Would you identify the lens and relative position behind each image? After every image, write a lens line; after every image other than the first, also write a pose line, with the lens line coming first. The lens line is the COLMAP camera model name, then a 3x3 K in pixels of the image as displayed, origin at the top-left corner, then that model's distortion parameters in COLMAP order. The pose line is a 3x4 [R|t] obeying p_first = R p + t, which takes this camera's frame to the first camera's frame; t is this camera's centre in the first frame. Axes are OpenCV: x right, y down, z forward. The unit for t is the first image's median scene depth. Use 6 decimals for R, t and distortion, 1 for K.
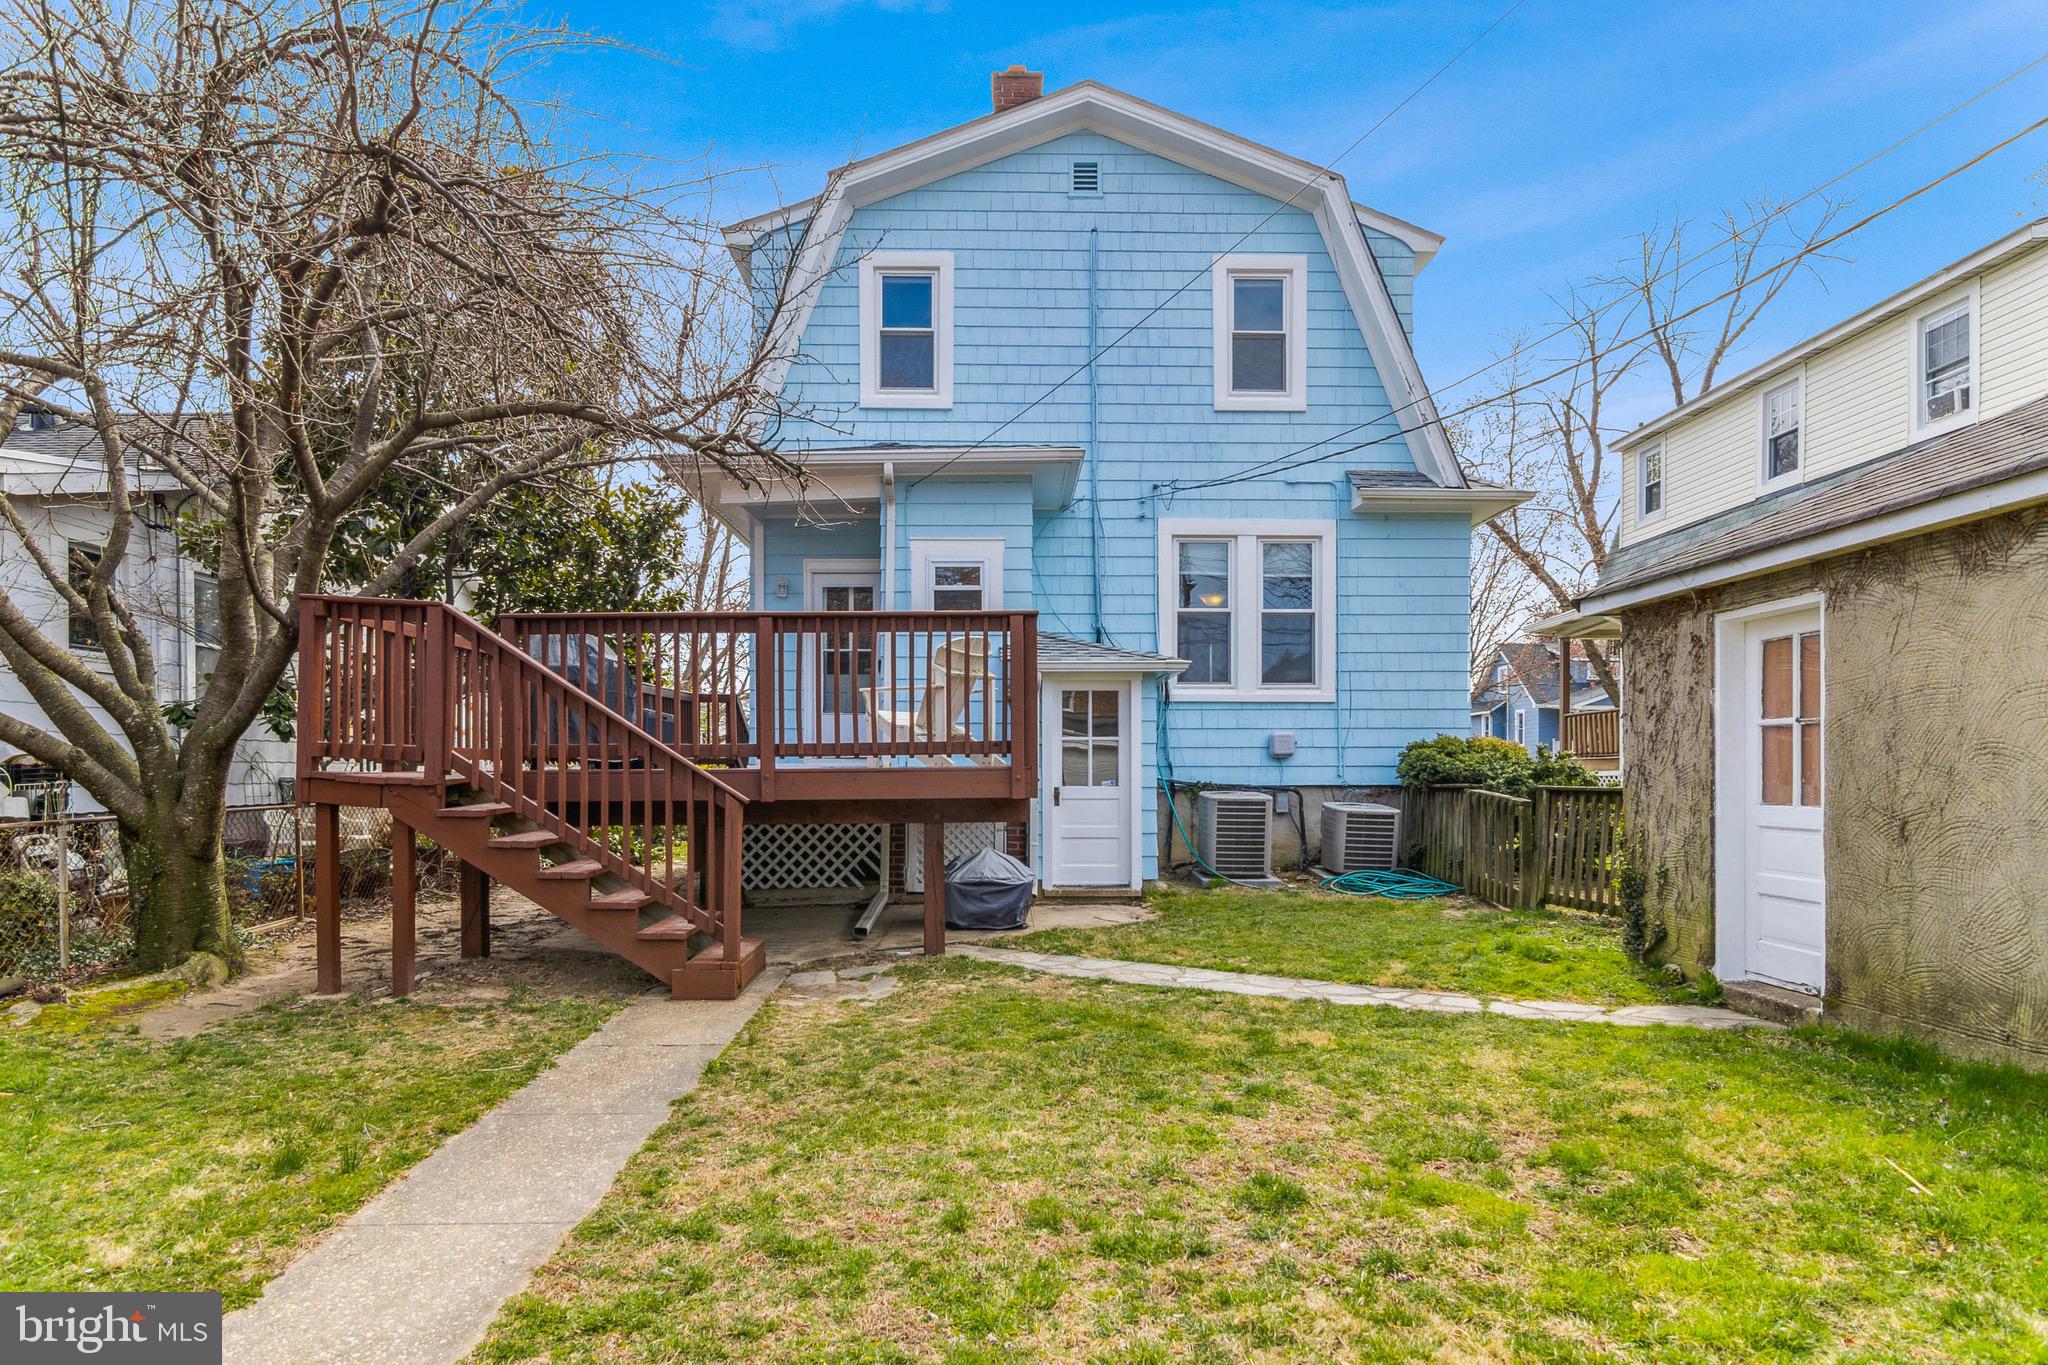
lens RADIAL K [[1060.8, 0, 1105.7], [0, 1060.8, 767.4], [0, 0, 1]] dist [-0.002496, 0.001625]
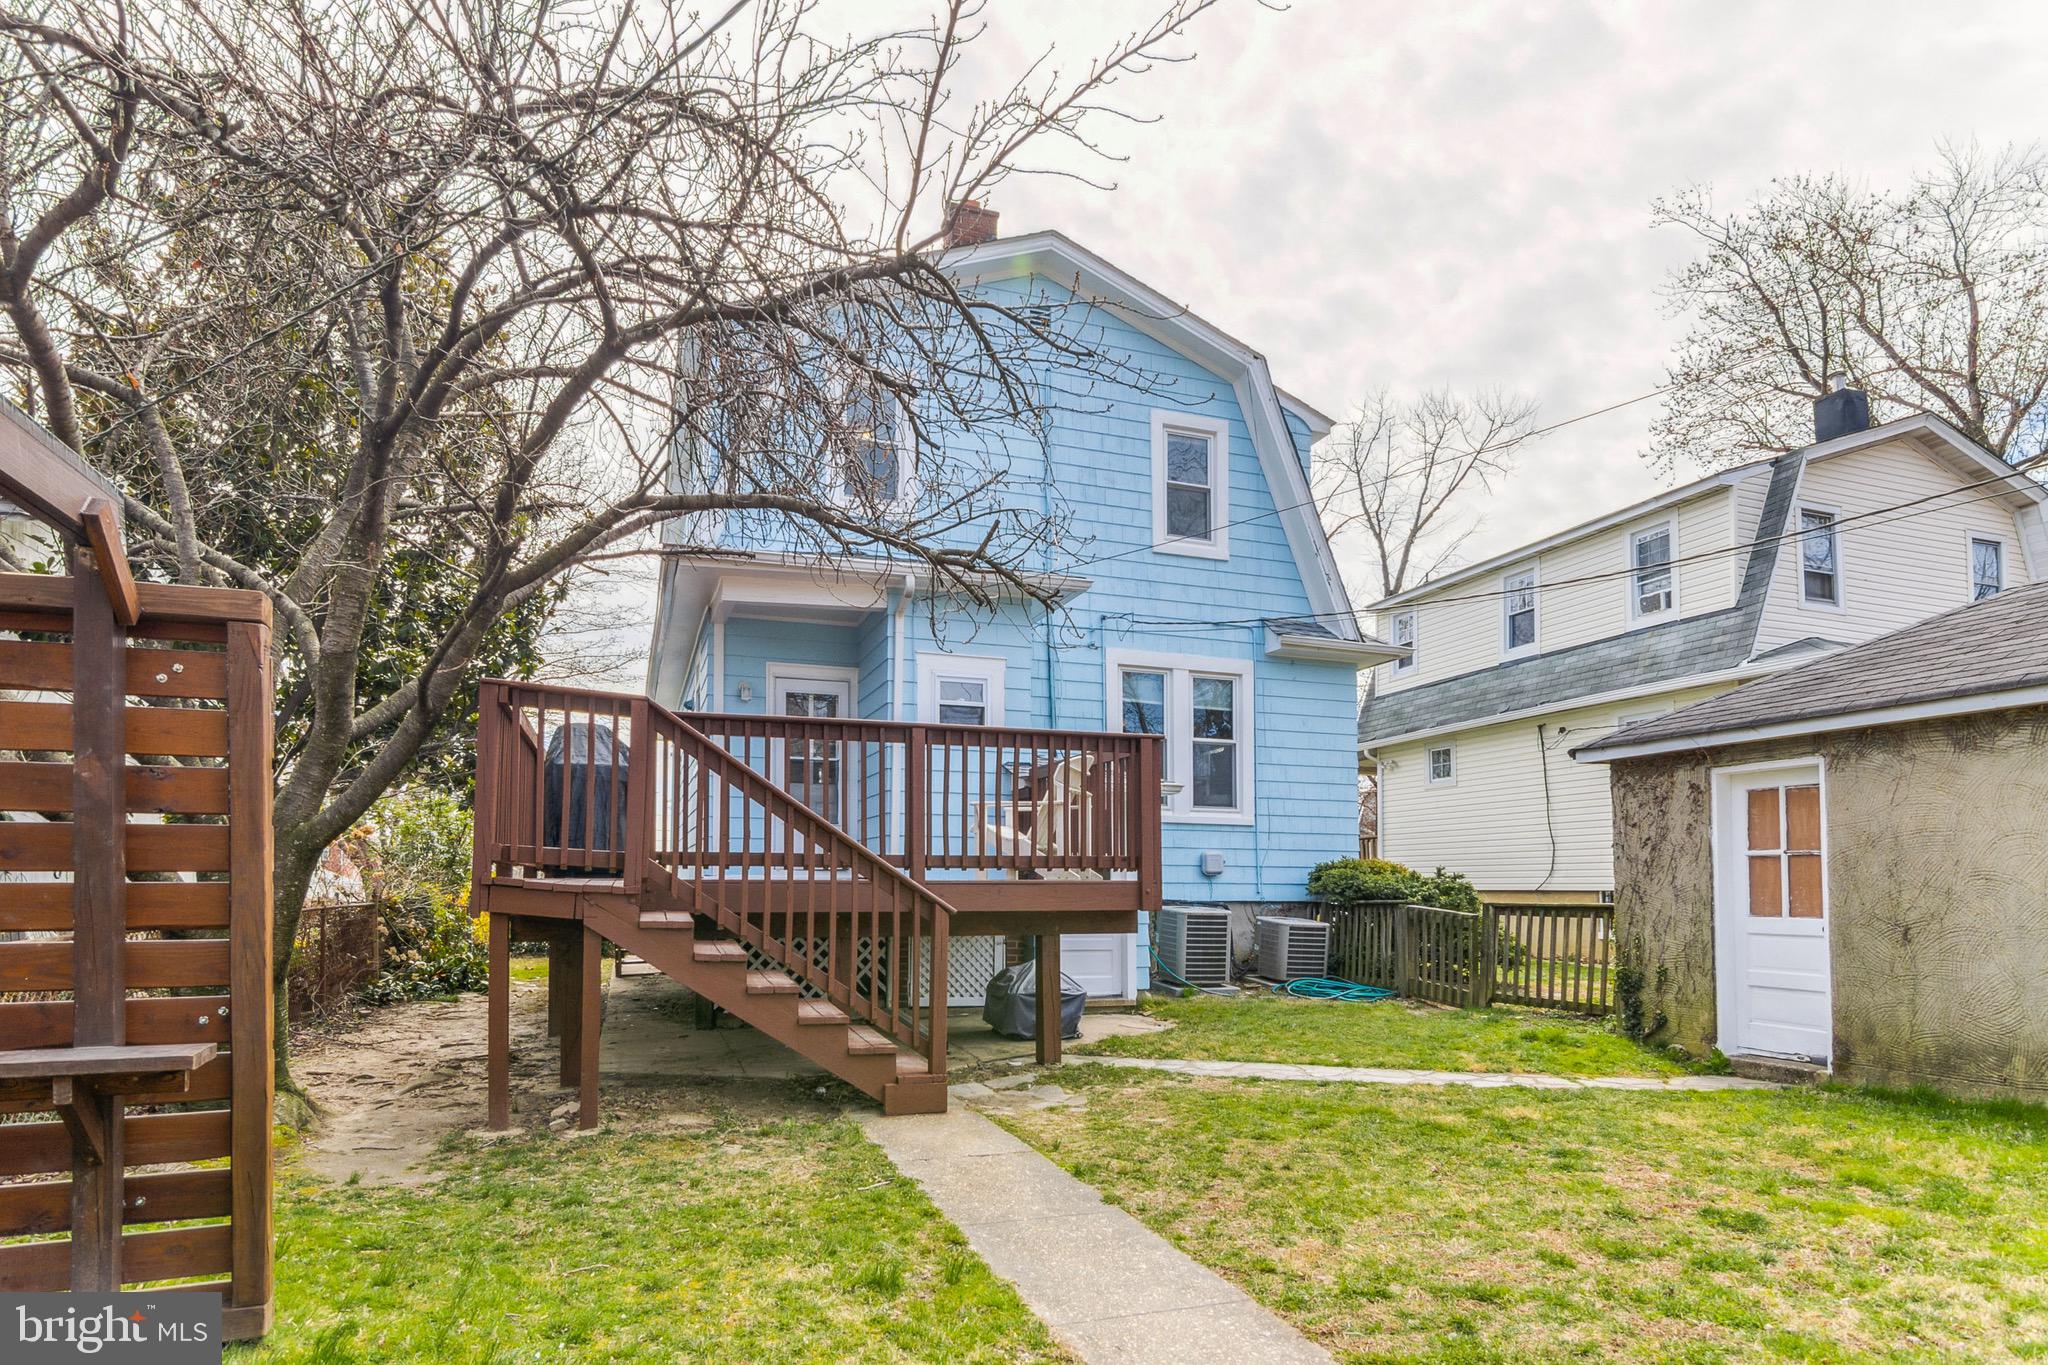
lens RADIAL K [[1060.8, 0, 1098.3], [0, 1060.8, 845.5], [0, 0, 1]] dist [-0.002496, 0.001625]
pose [[0.953959, 0.021234, 0.299183, -0.463101], [-0.010181, 0.999208, -0.038455, 0.005505], [-0.299763, 0.033638, 0.953421, 0.002004]]
